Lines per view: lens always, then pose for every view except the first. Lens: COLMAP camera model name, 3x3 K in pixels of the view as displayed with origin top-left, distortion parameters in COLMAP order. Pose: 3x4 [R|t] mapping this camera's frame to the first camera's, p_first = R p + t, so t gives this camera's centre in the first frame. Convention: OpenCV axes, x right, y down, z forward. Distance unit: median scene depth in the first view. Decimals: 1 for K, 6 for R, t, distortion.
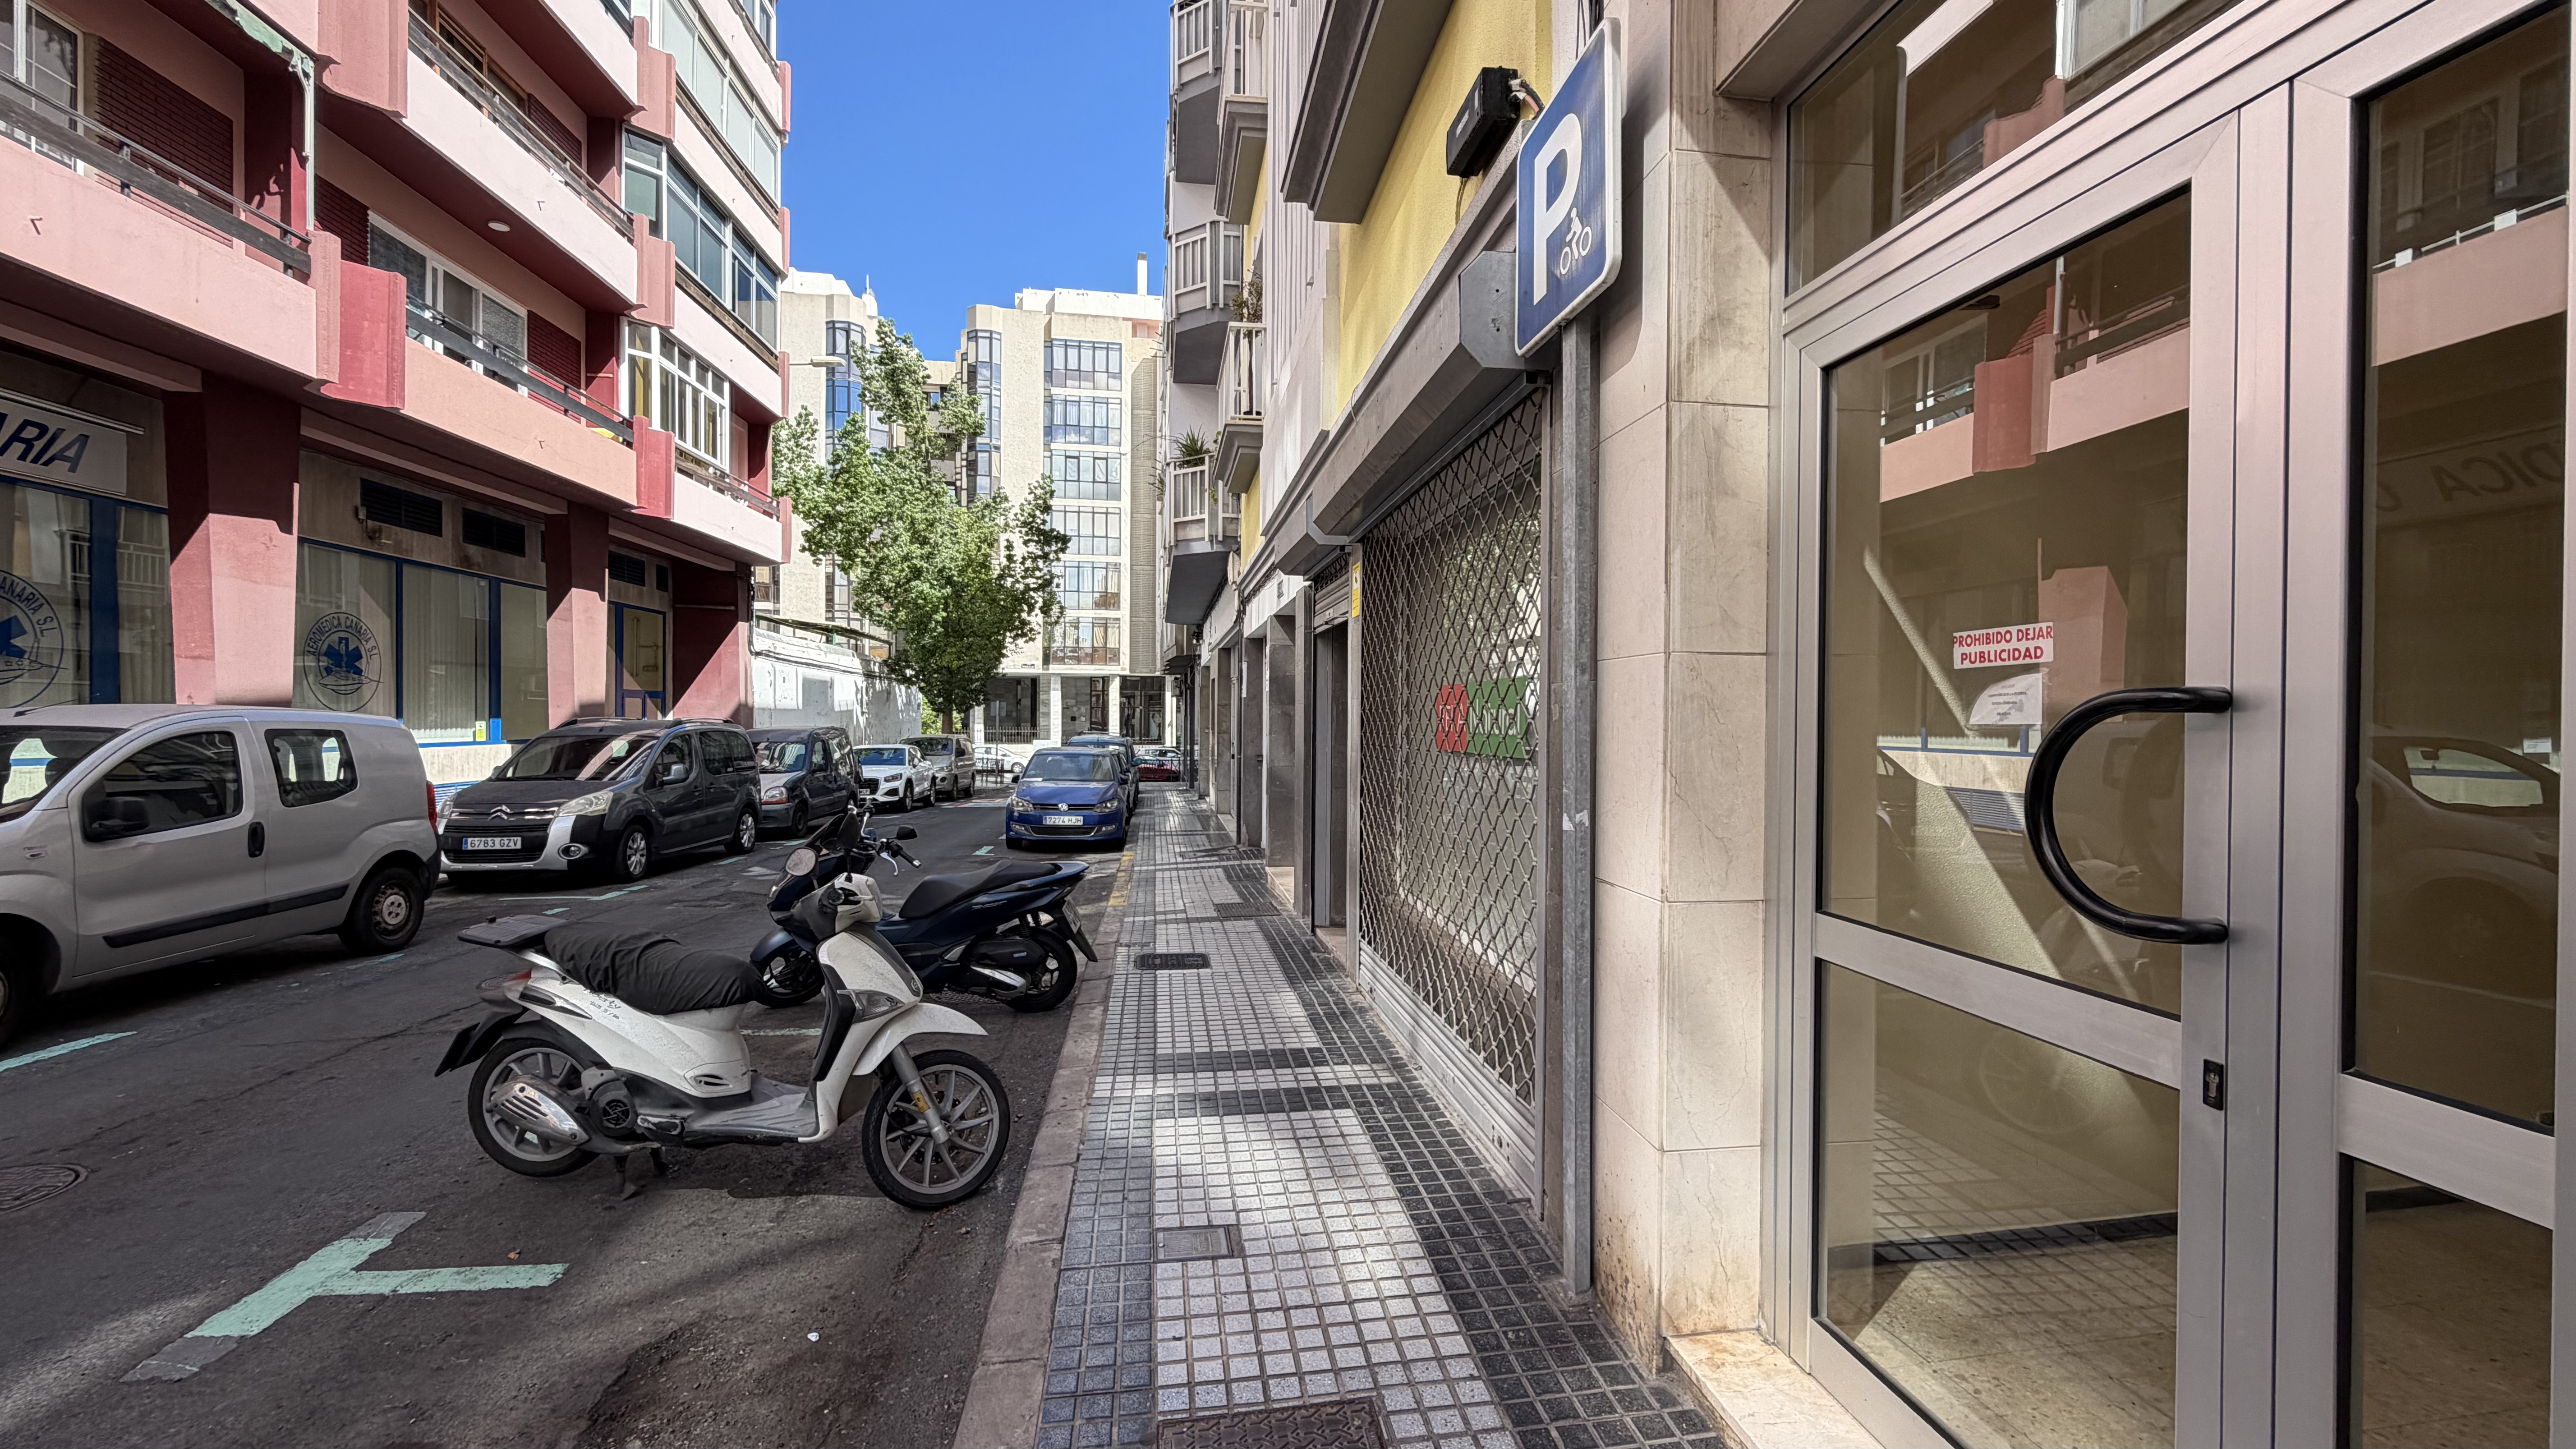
lens RADIAL K [[1047.0, 0, 1303.8], [0, 1047.0, 725.1], [0, 0, 1]] dist [-0.021017, -0.000119]
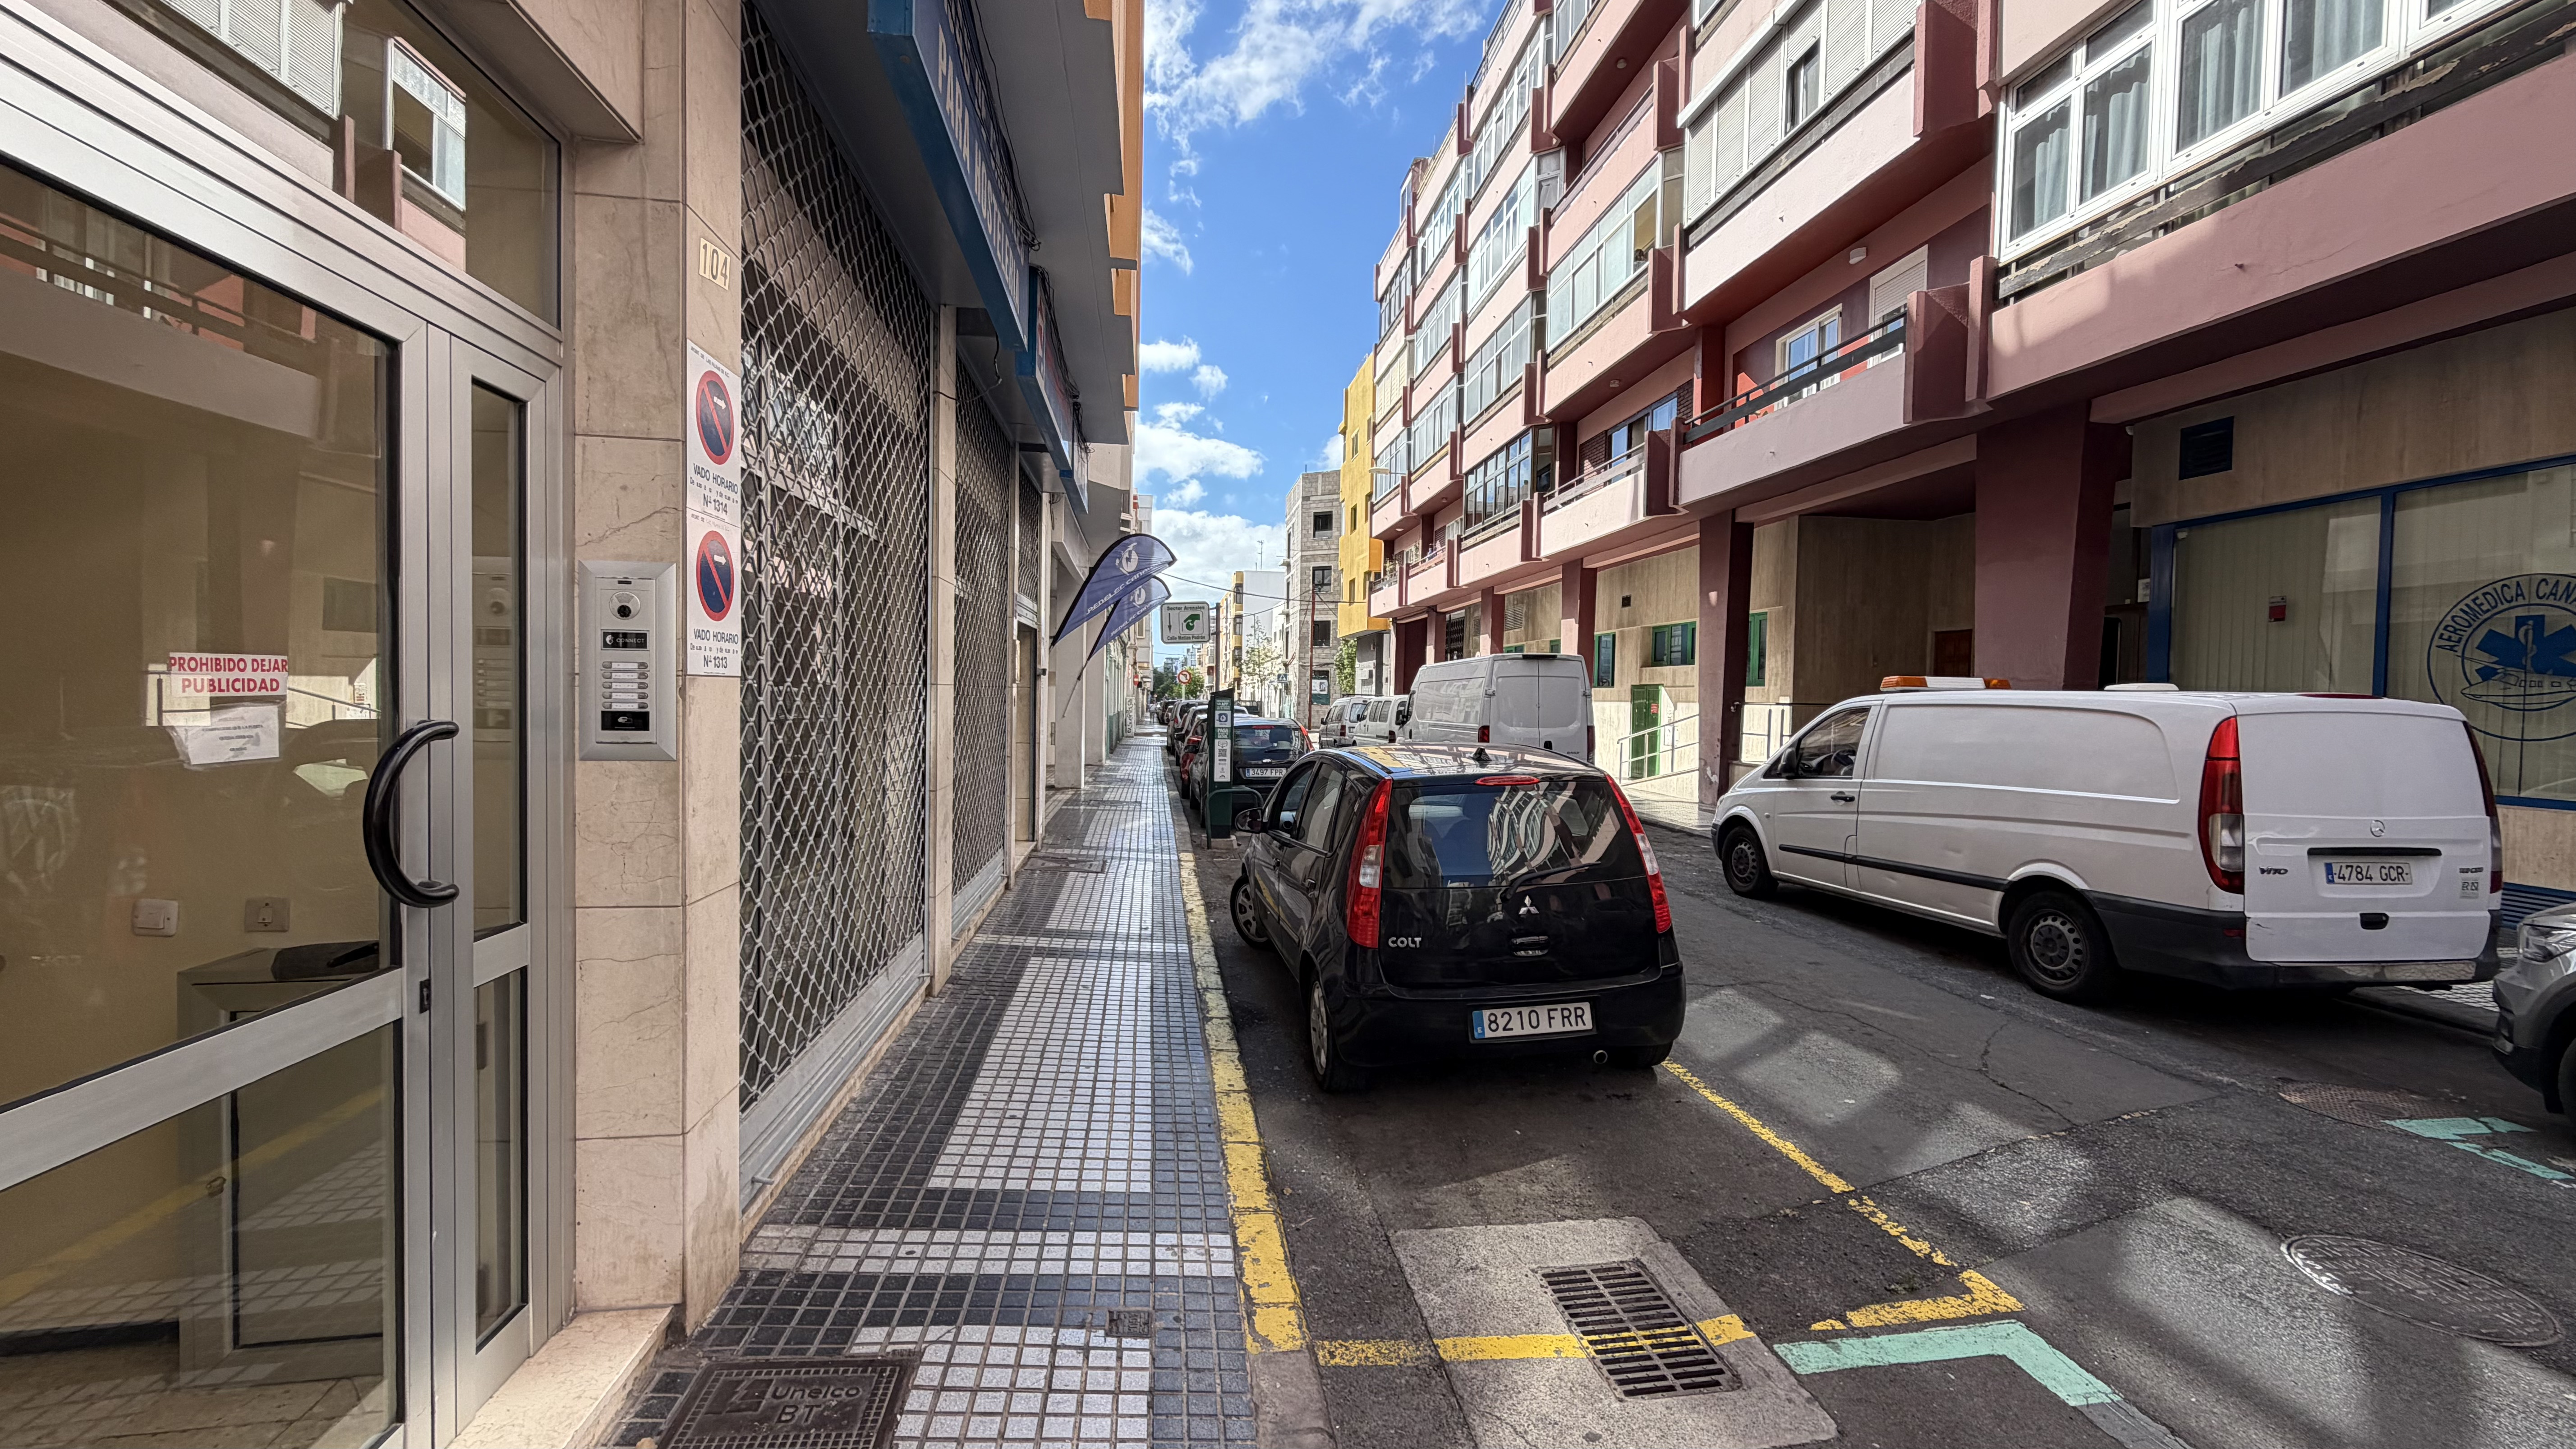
lens RADIAL K [[1047.0, 0, 1303.8], [0, 1047.0, 725.1], [0, 0, 1]] dist [-0.021017, -0.000119]
pose [[-0.999841, -0.017548, 0.003157, -0.284248], [-0.017429, 0.999256, 0.034413, -0.082602], [-0.003758, 0.034353, -0.999403, 1.977157]]
